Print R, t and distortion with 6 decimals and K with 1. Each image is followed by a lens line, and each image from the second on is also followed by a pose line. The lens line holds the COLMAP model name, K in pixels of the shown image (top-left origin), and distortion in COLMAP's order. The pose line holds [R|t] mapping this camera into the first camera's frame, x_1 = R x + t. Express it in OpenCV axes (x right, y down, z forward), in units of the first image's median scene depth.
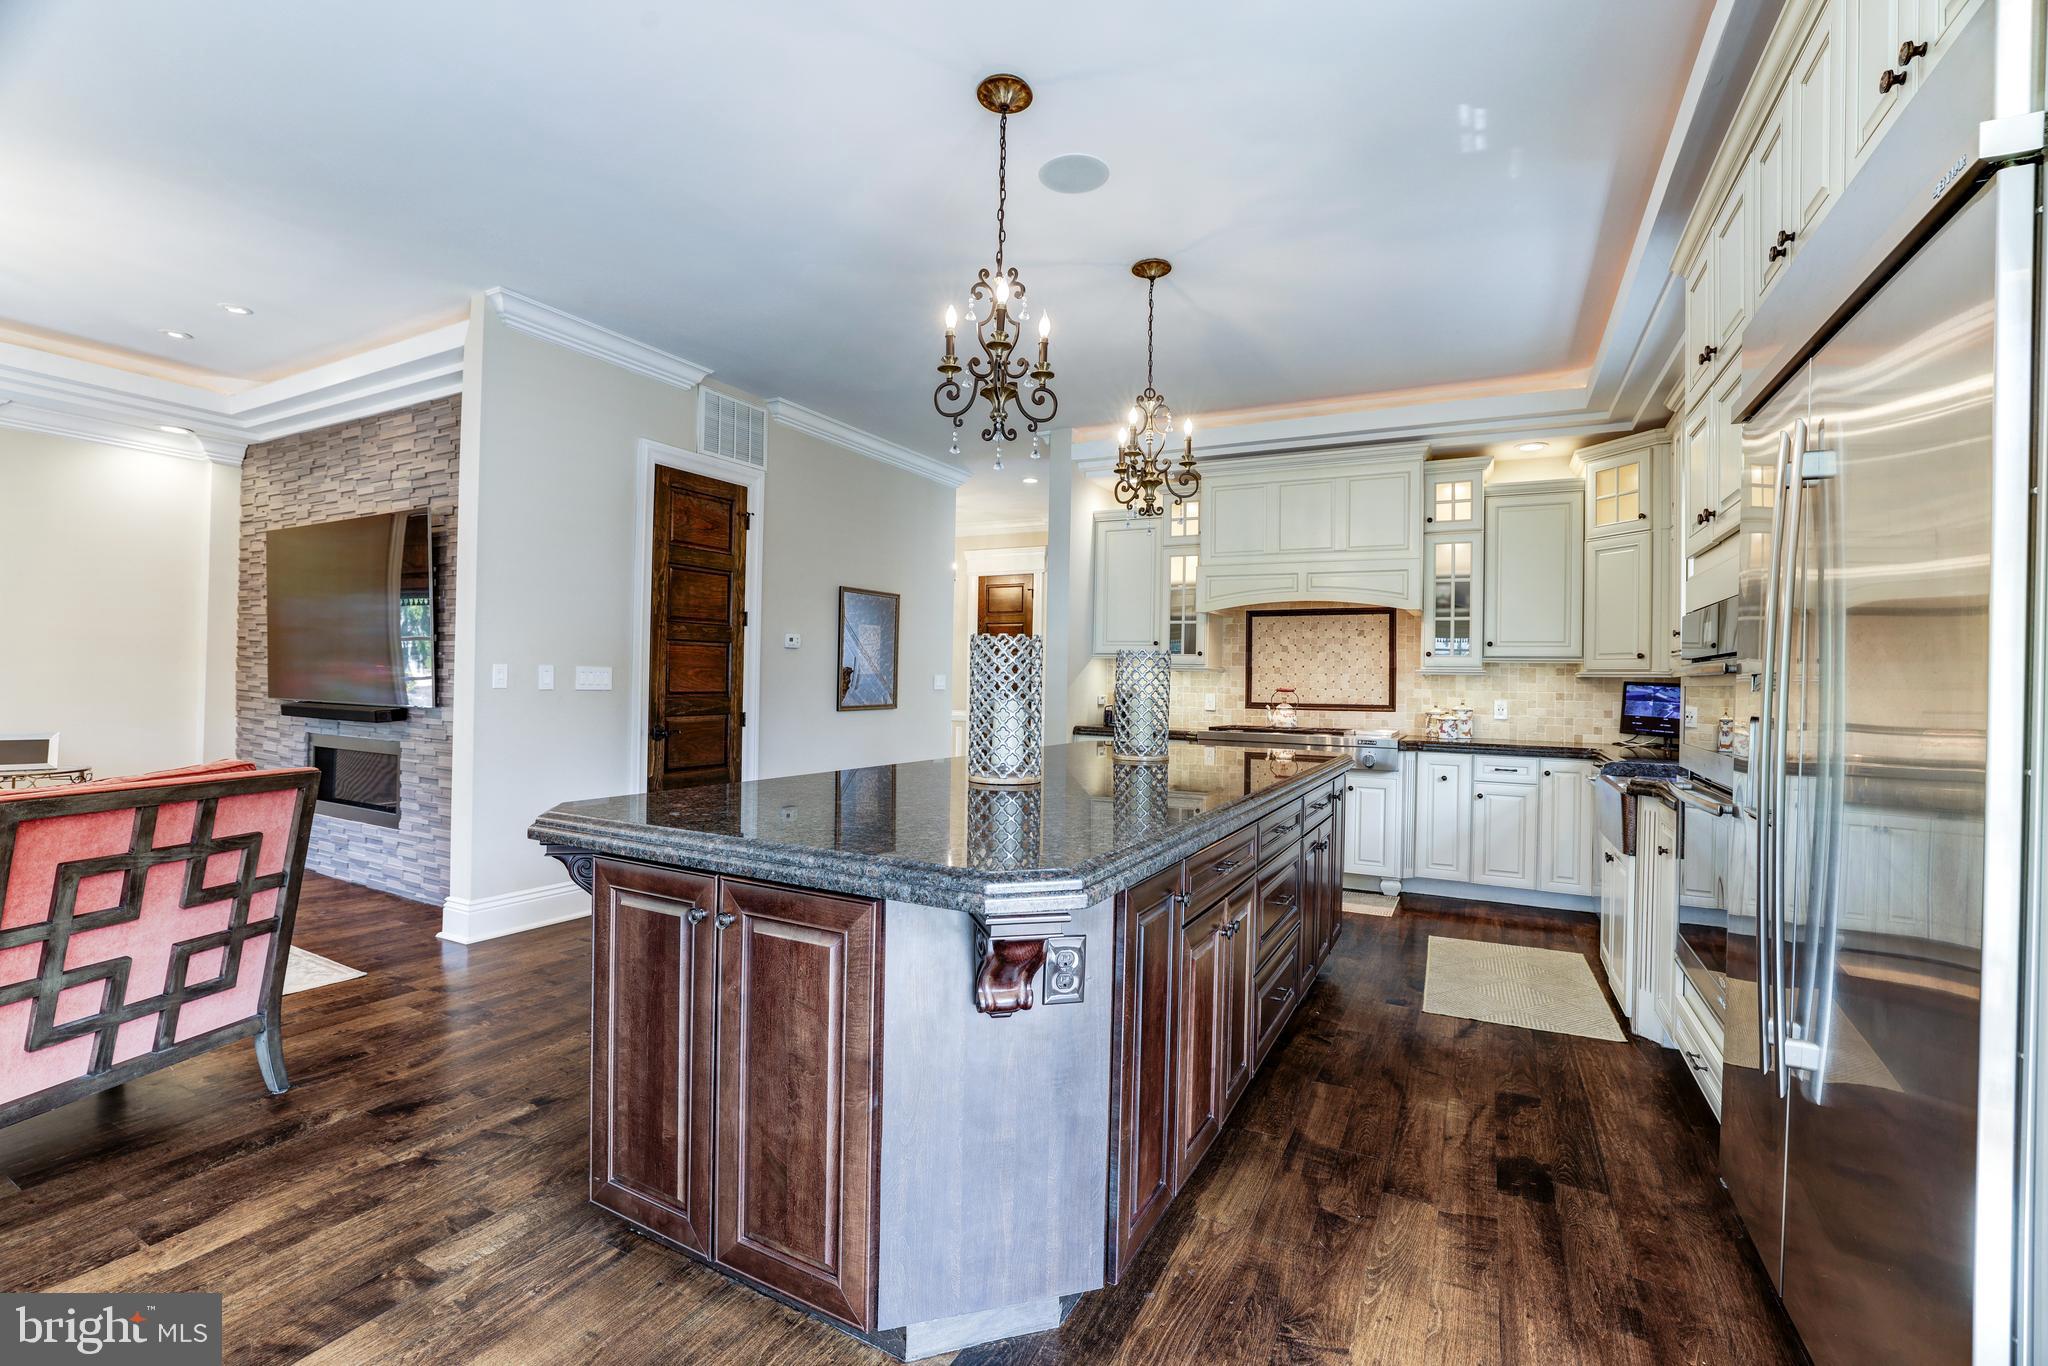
lens RADIAL K [[885.4, 0, 1003.5], [0, 885.4, 669.4], [0, 0, 1]] dist [-0.038485, 0.011752]
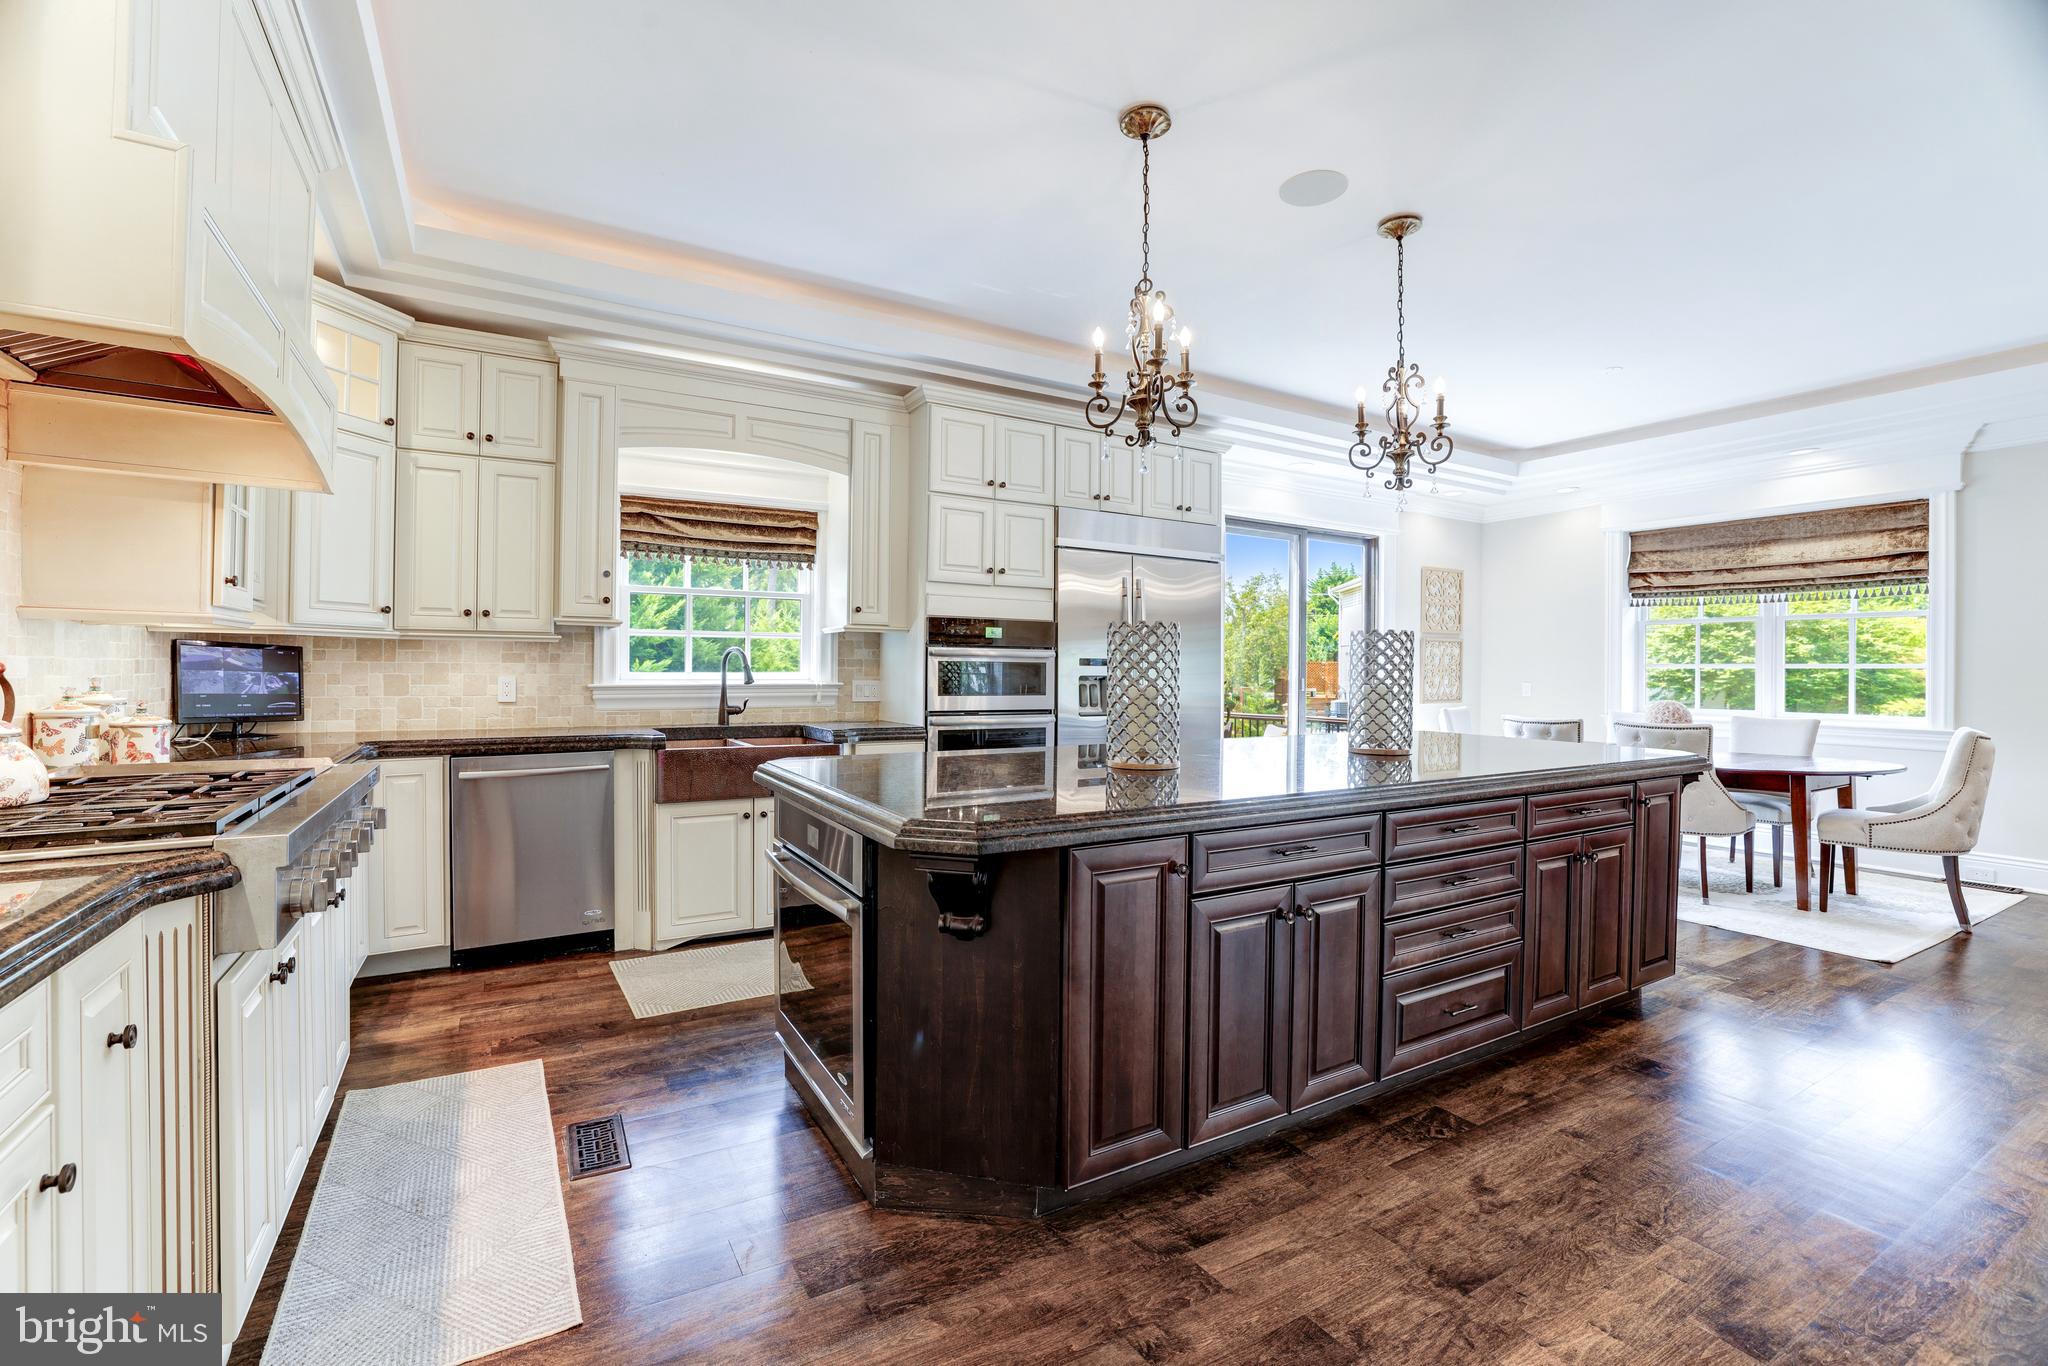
lens RADIAL K [[885.4, 0, 1002.7], [0, 885.4, 666.3], [0, 0, 1]] dist [-0.038485, 0.011752]
pose [[-0.850508, -0.027728, 0.525230, -0.109017], [-0.033146, 0.999450, -0.000910, 0.016795], [-0.524916, -0.018183, -0.850960, 1.371812]]
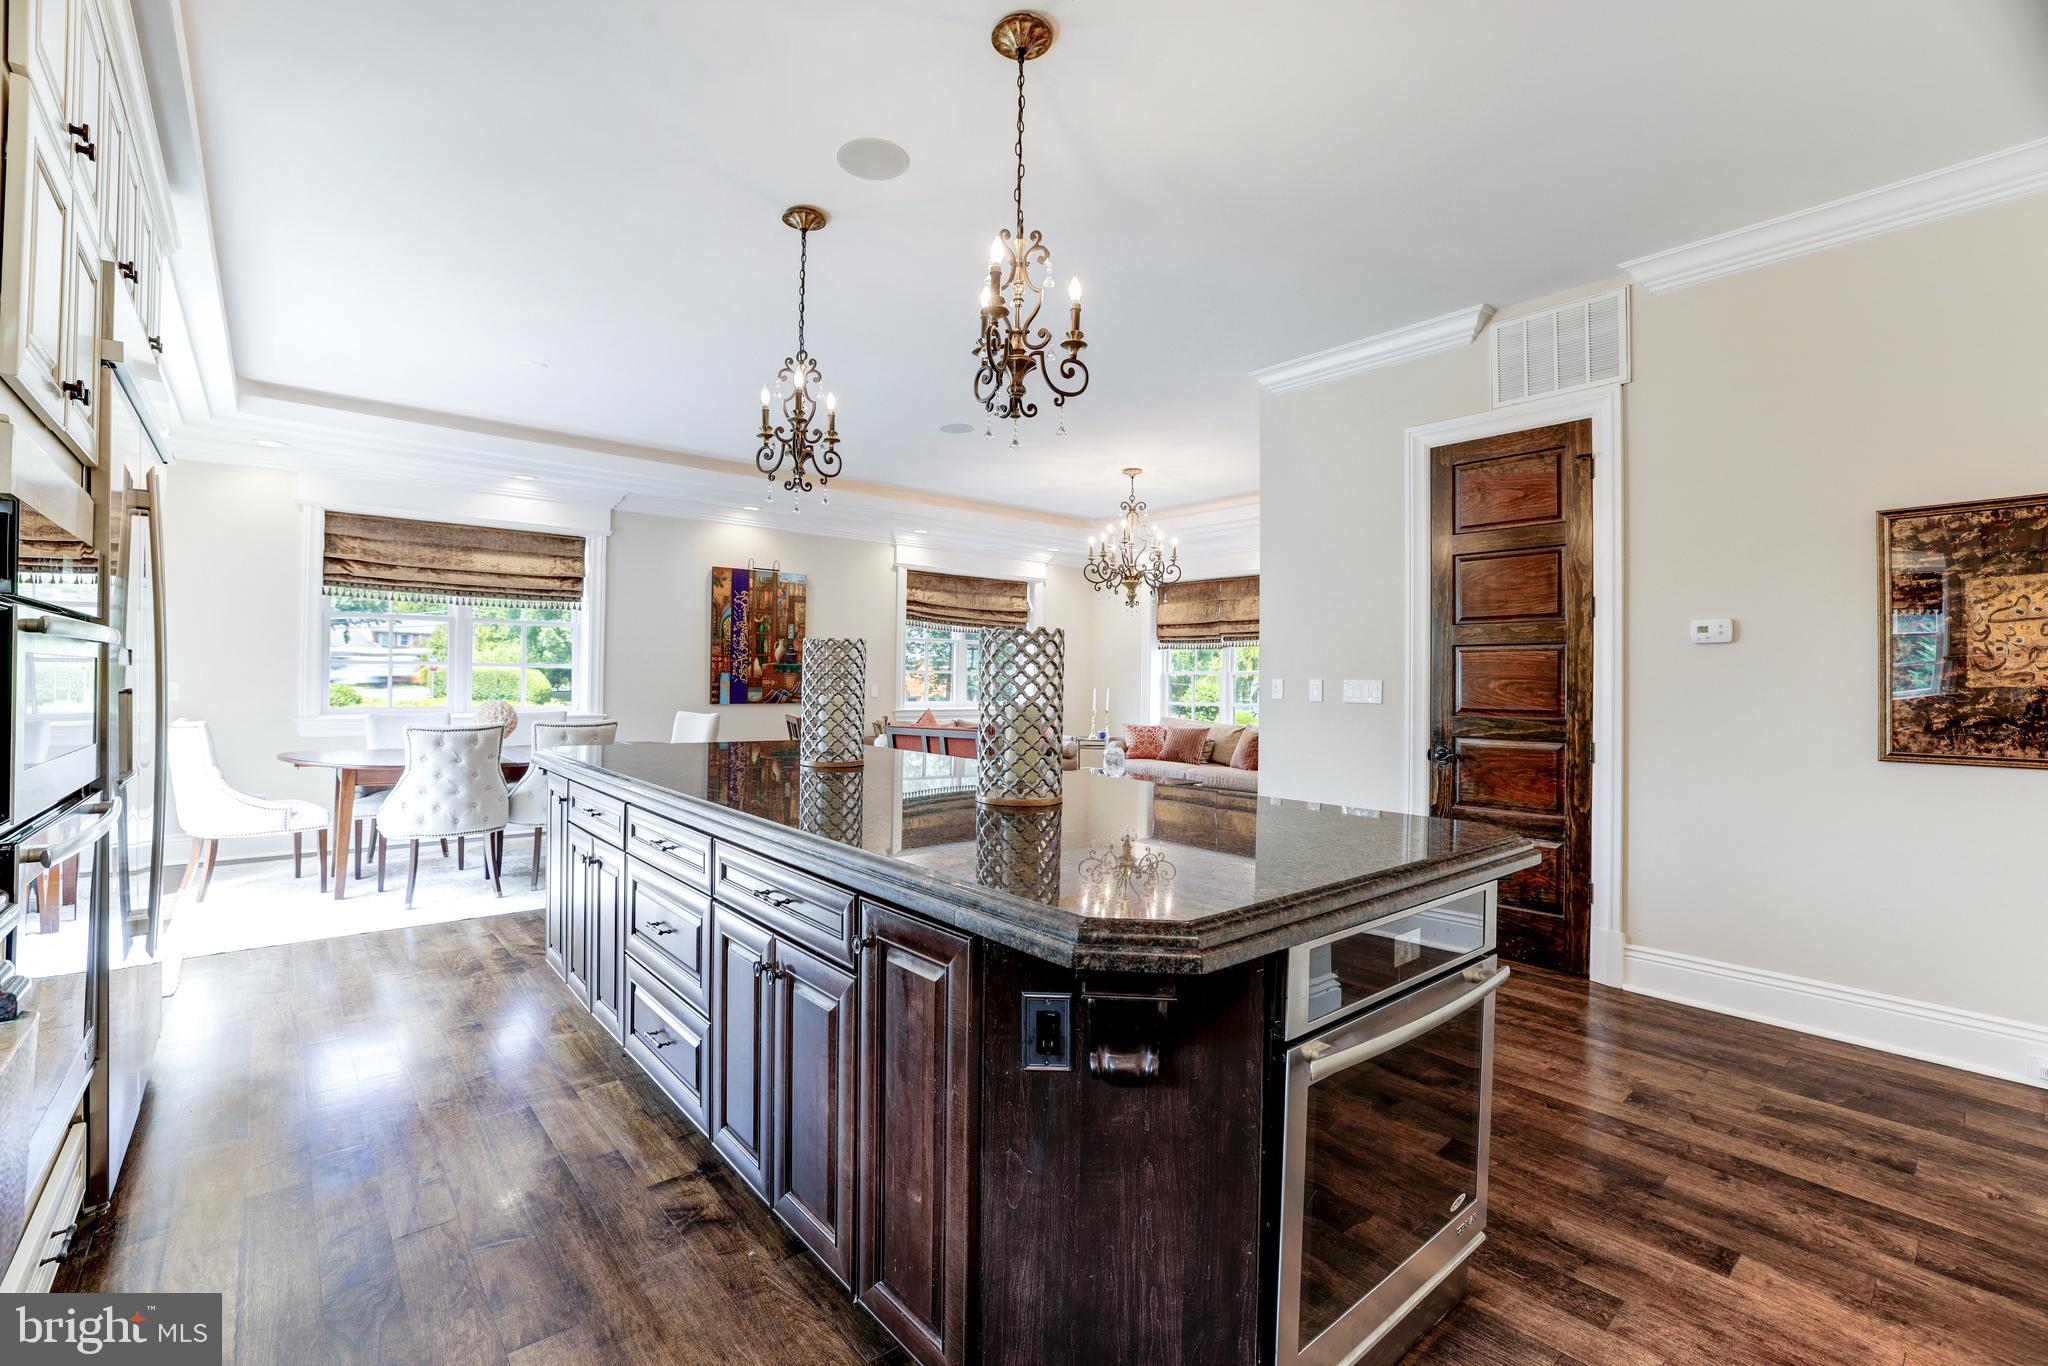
lens RADIAL K [[885.4, 0, 1009.6], [0, 885.4, 682.6], [0, 0, 1]] dist [-0.038485, 0.011752]
pose [[-0.359892, -0.021557, -0.932745, 0.604231], [-0.011142, 0.999761, -0.018807, 0.023166], [0.932927, 0.003624, -0.360046, 0.978845]]
